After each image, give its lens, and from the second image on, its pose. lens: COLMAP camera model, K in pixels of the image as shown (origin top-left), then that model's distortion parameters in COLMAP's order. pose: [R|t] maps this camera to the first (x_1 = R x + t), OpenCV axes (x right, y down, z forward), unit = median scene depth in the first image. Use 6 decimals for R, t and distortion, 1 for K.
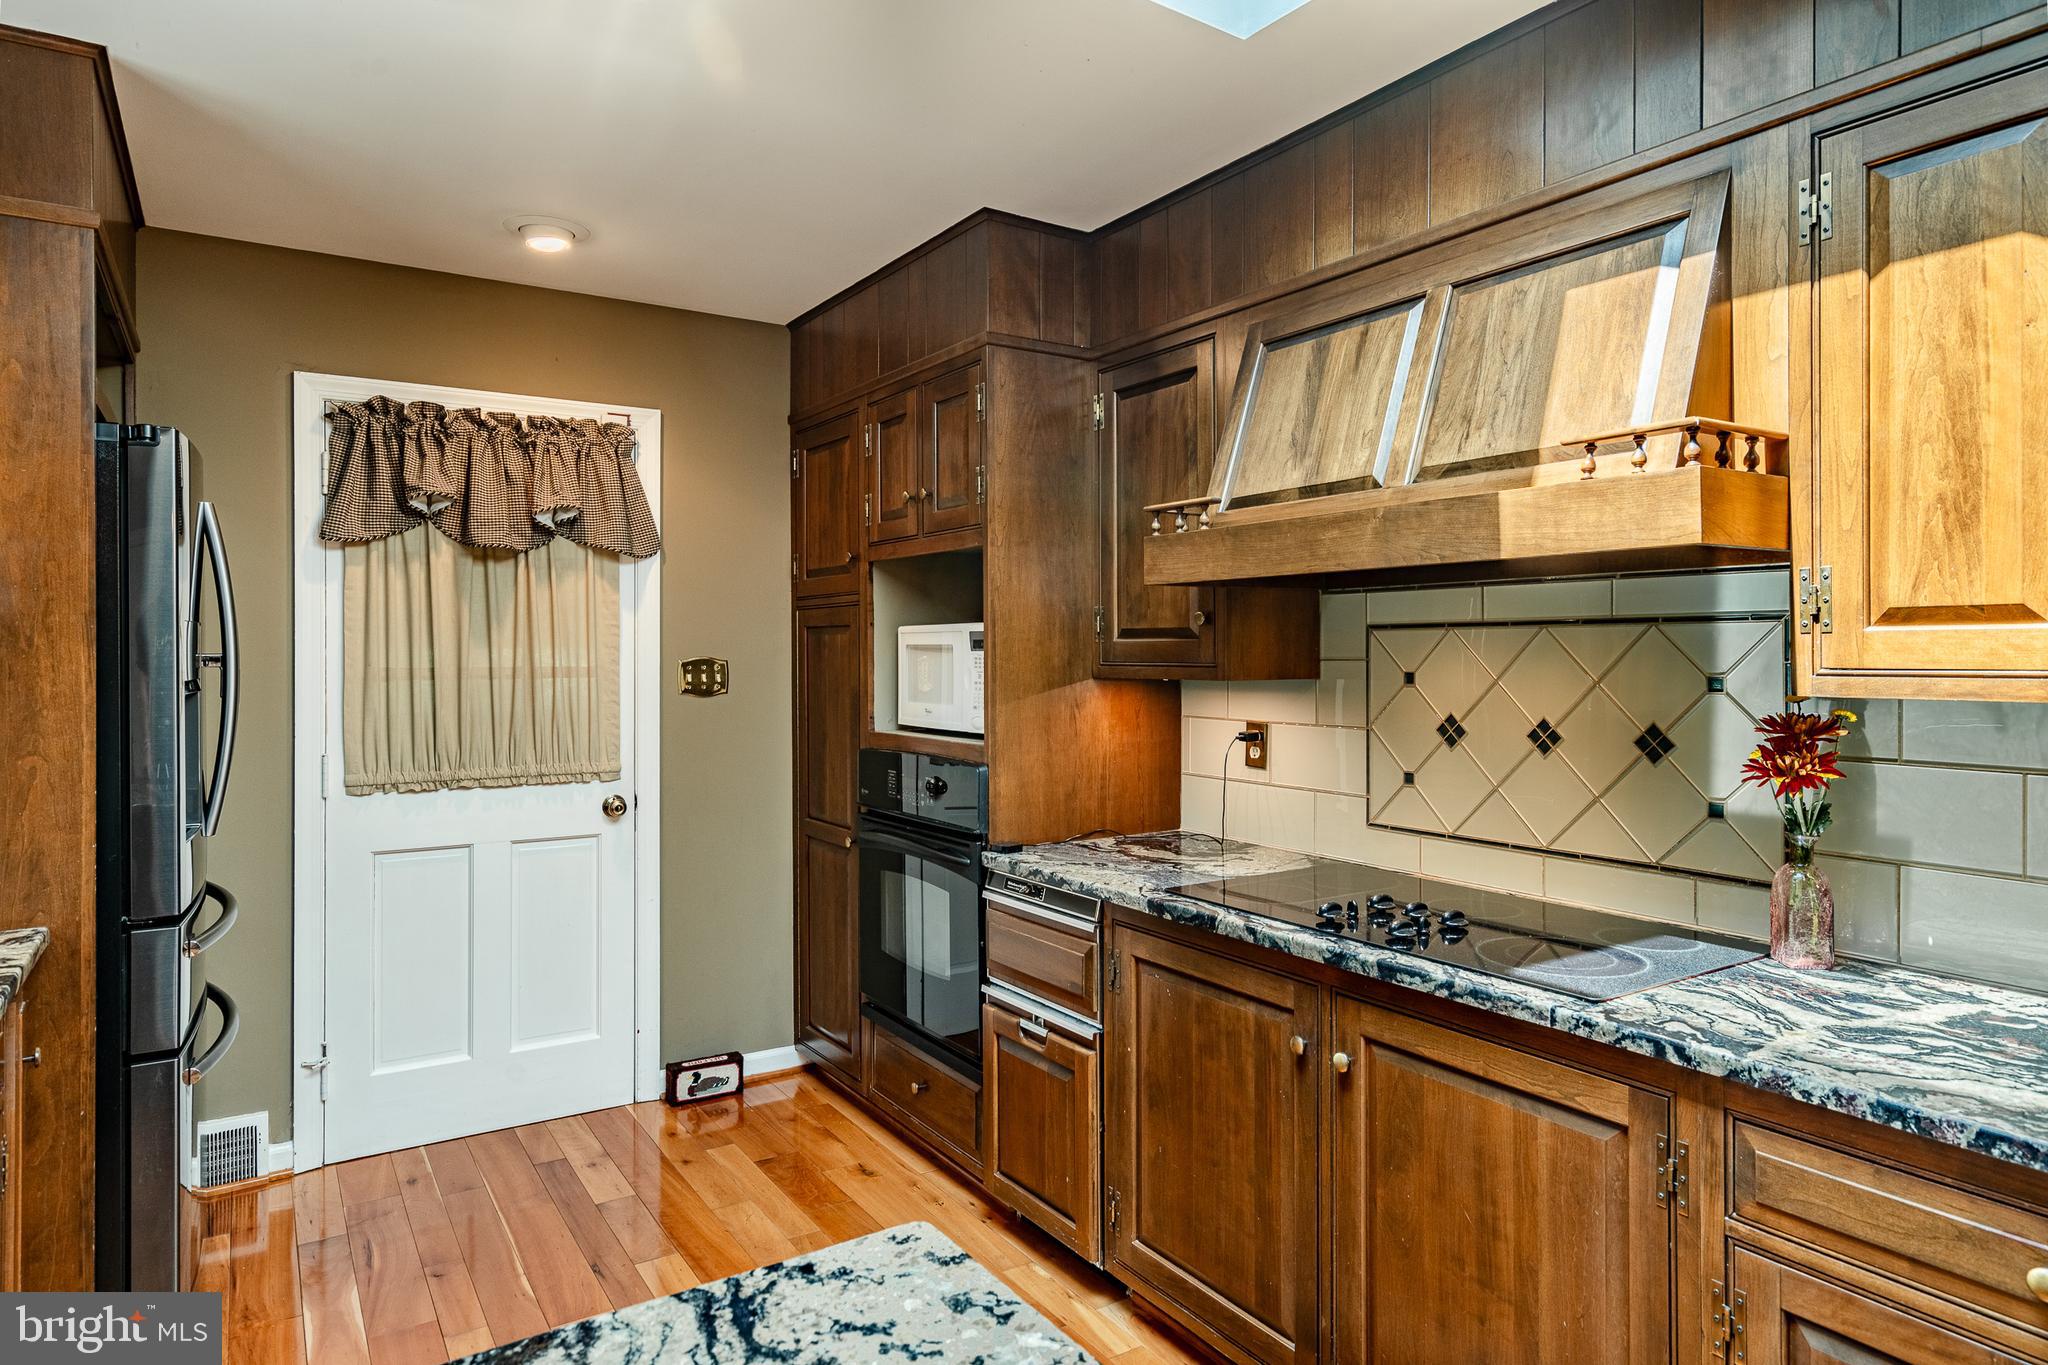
lens RADIAL K [[1207.1, 0, 1023.6], [0, 1207.1, 644.6], [0, 0, 1]] dist [0.006763, 0.001458]
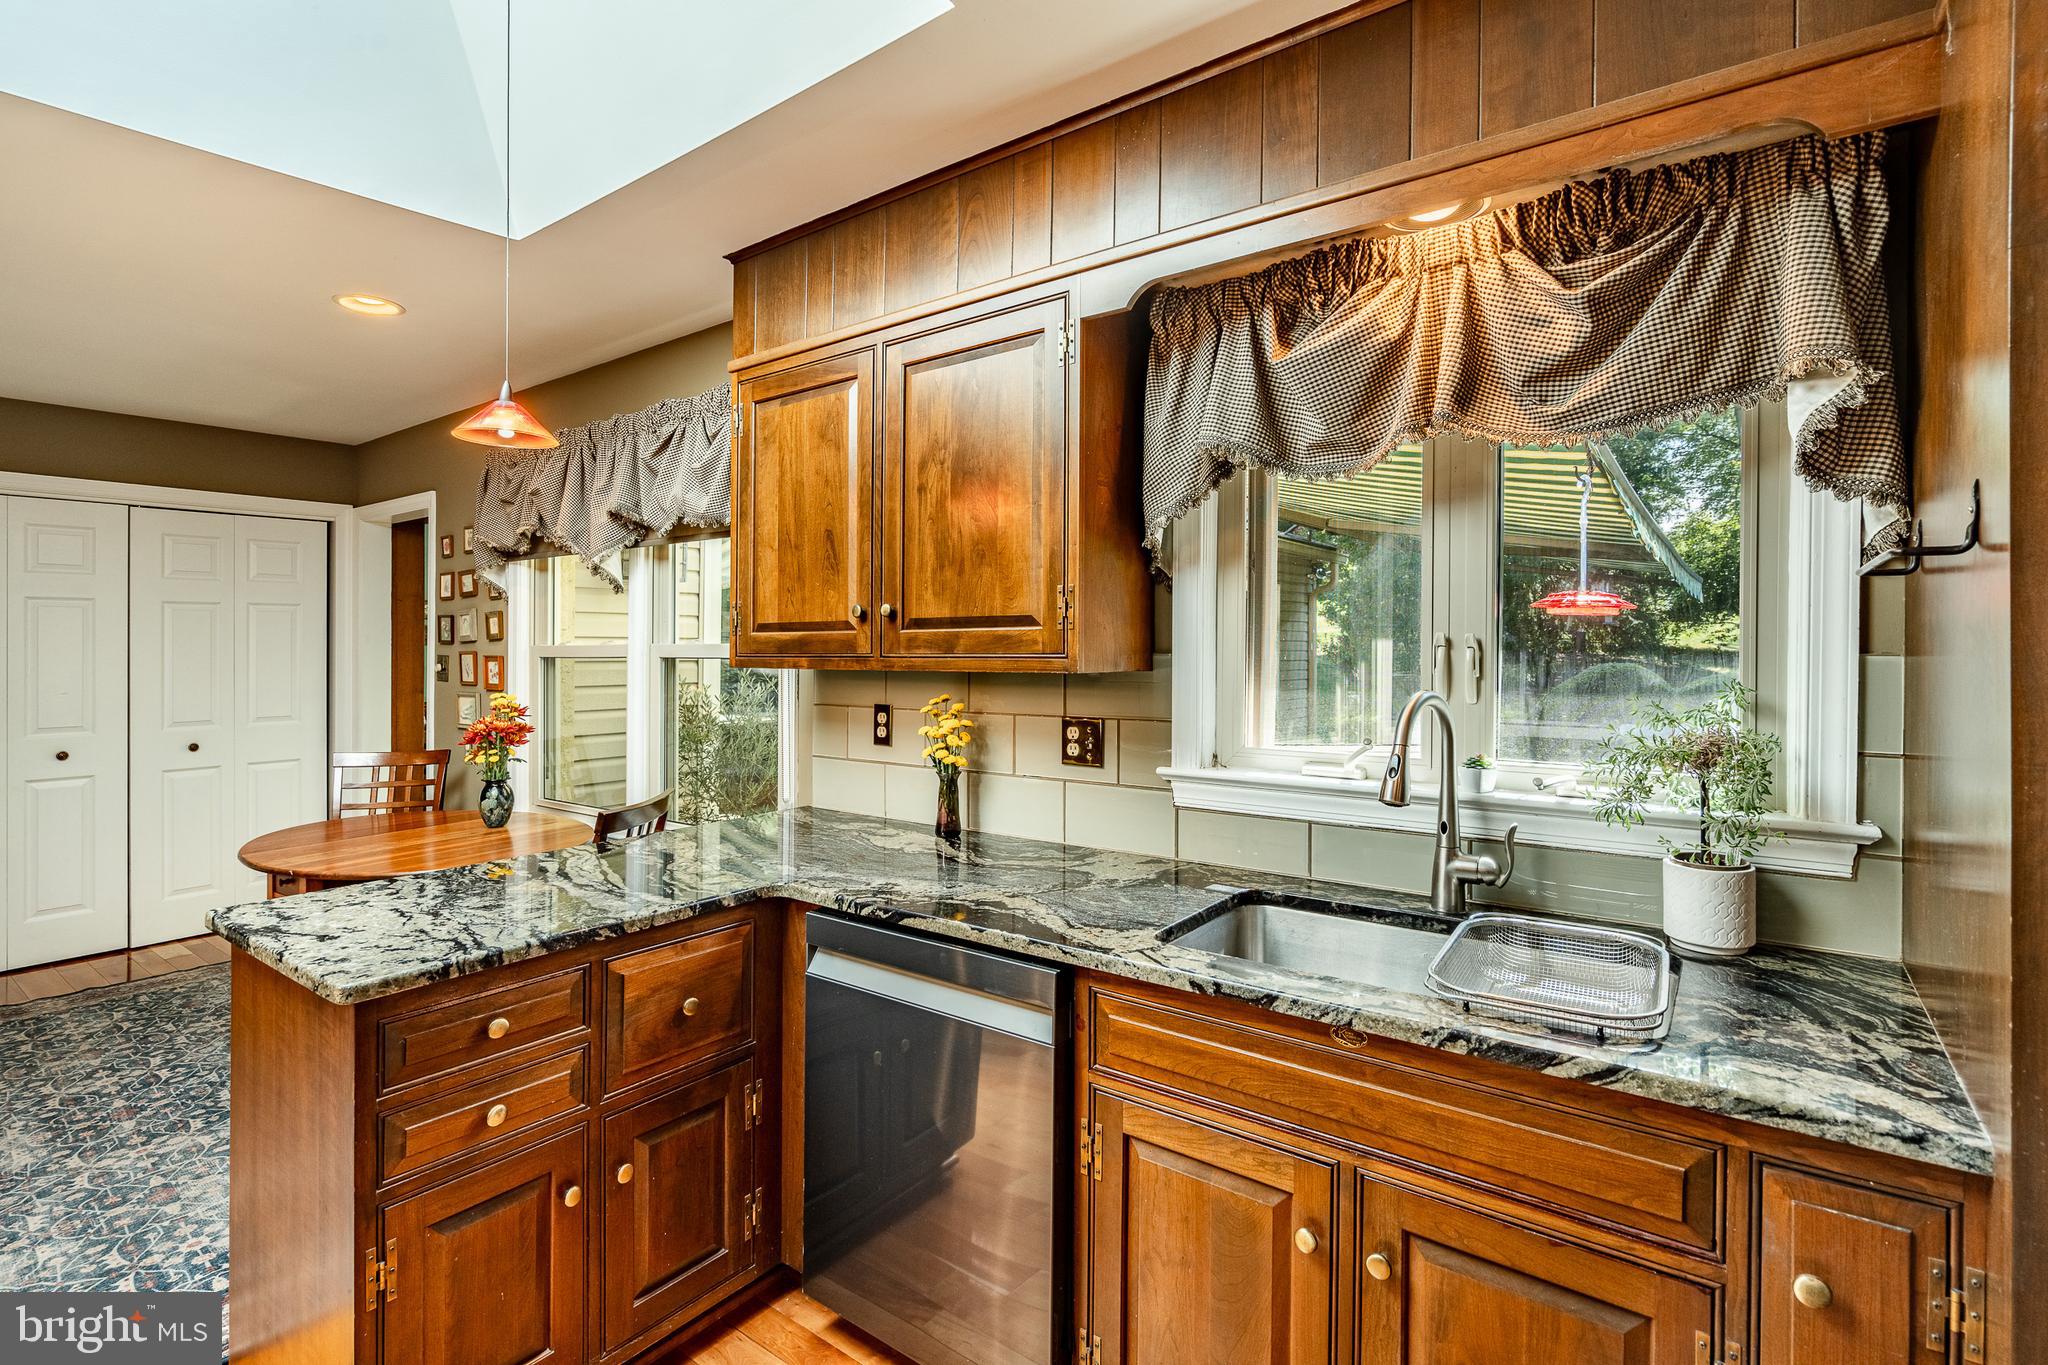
lens RADIAL K [[959.0, 0, 1025.9], [0, 959.0, 651.4], [0, 0, 1]] dist [-0.000293, 0.000920]
pose [[-0.938880, 0.006688, -0.344179, -0.169827], [0.006520, 0.999977, 0.001646, 0.005137], [0.344182, -0.000699, -0.938903, 0.846808]]
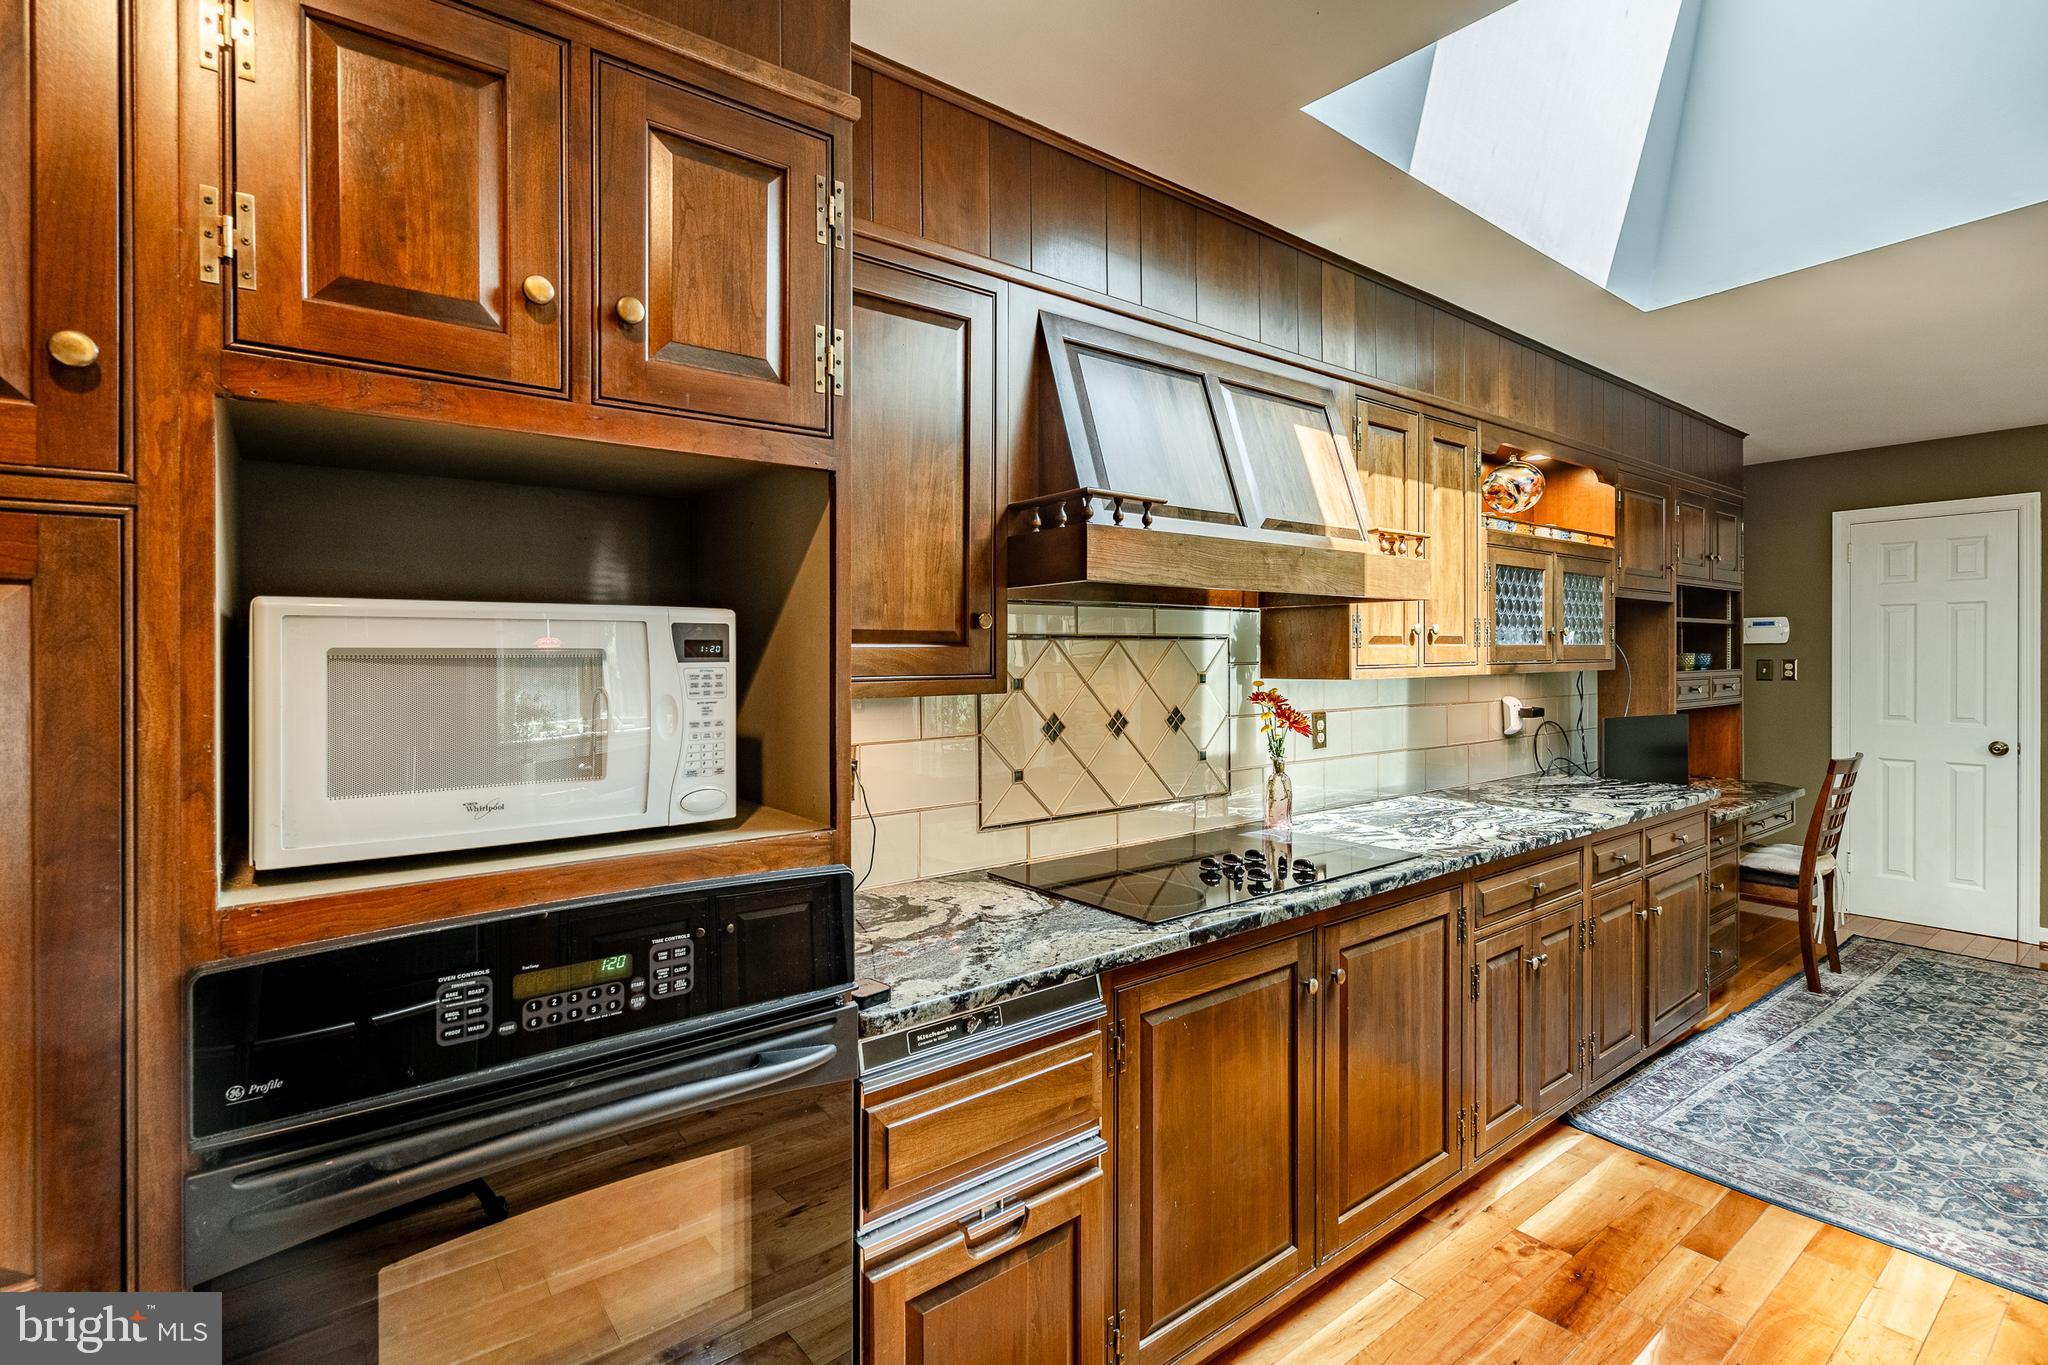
lens RADIAL K [[947.2, 0, 1024.2], [0, 947.2, 662.2], [0, 0, 1]] dist [0.000130, 0.000578]
pose [[-0.085759, -0.002632, 0.996312, -0.451788], [0.002472, 0.999993, 0.002854, 0.004380], [-0.996313, 0.002707, -0.085752, 0.900207]]
